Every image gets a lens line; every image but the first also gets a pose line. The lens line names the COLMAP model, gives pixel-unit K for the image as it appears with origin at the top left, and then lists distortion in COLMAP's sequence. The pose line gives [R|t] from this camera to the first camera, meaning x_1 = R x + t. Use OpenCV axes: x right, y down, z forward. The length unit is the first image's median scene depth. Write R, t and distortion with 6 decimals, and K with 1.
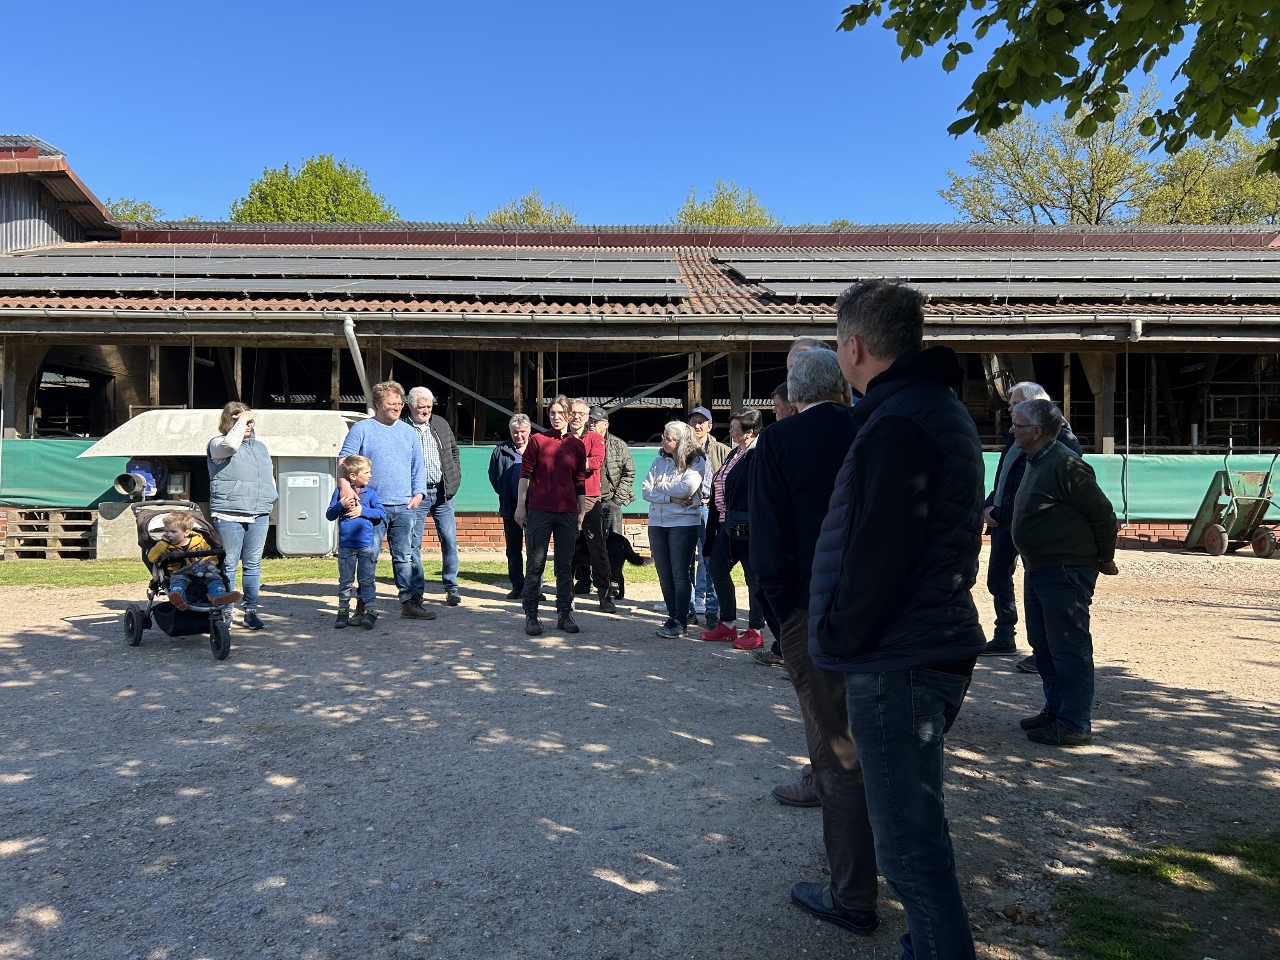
lens RADIAL K [[958.7, 0, 640.0], [0, 958.7, 480.0], [0, 0, 1]] dist [0.011106, 0.001392]
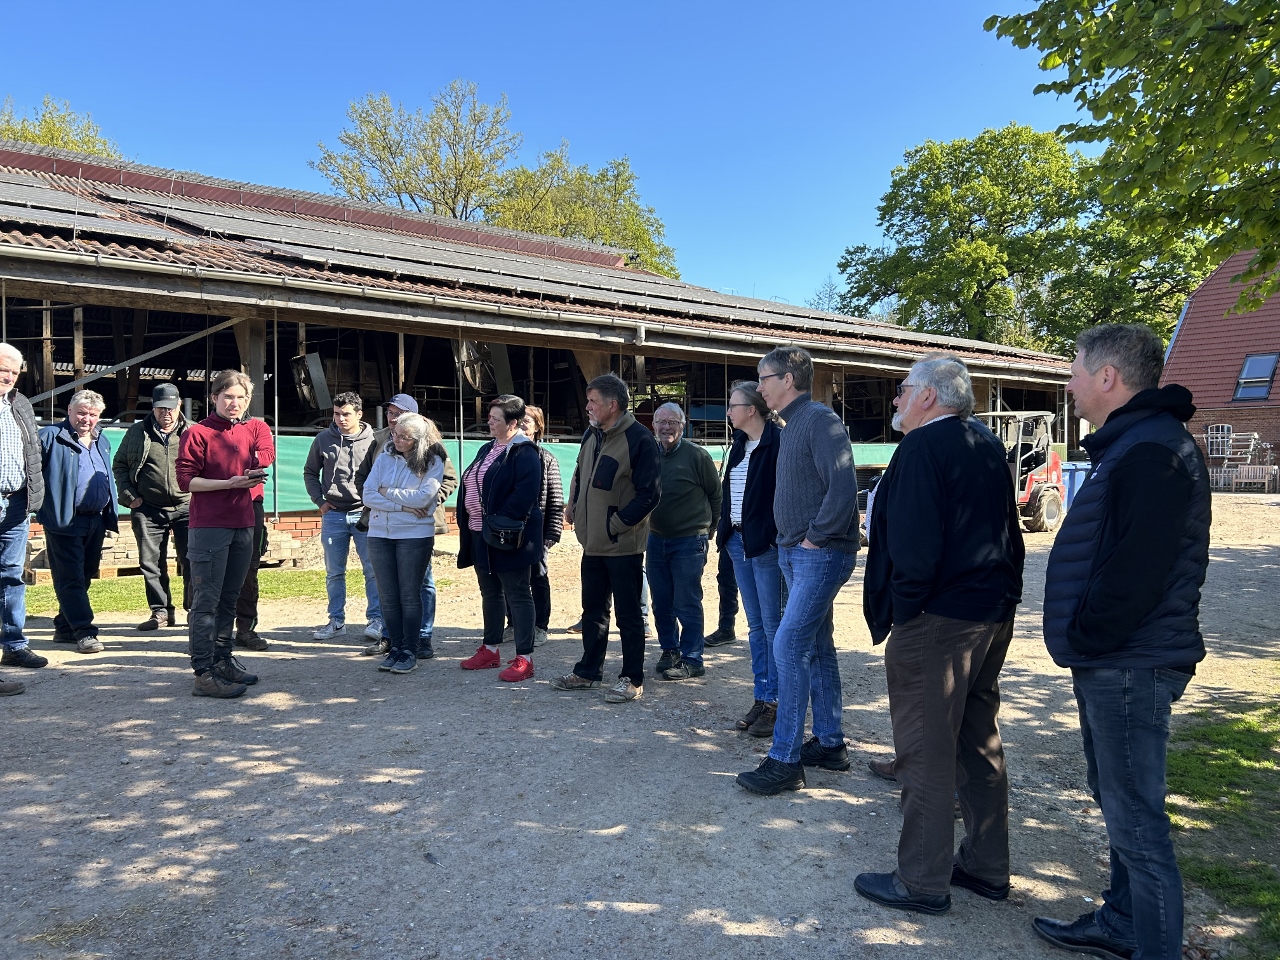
lens RADIAL K [[958.7, 0, 640.0], [0, 958.7, 480.0], [0, 0, 1]] dist [0.011106, 0.001392]
pose [[0.768564, -0.011932, 0.639661, -0.199839], [-0.003485, 0.999733, 0.022836, -0.012597], [-0.639763, -0.019780, 0.768318, 0.137084]]
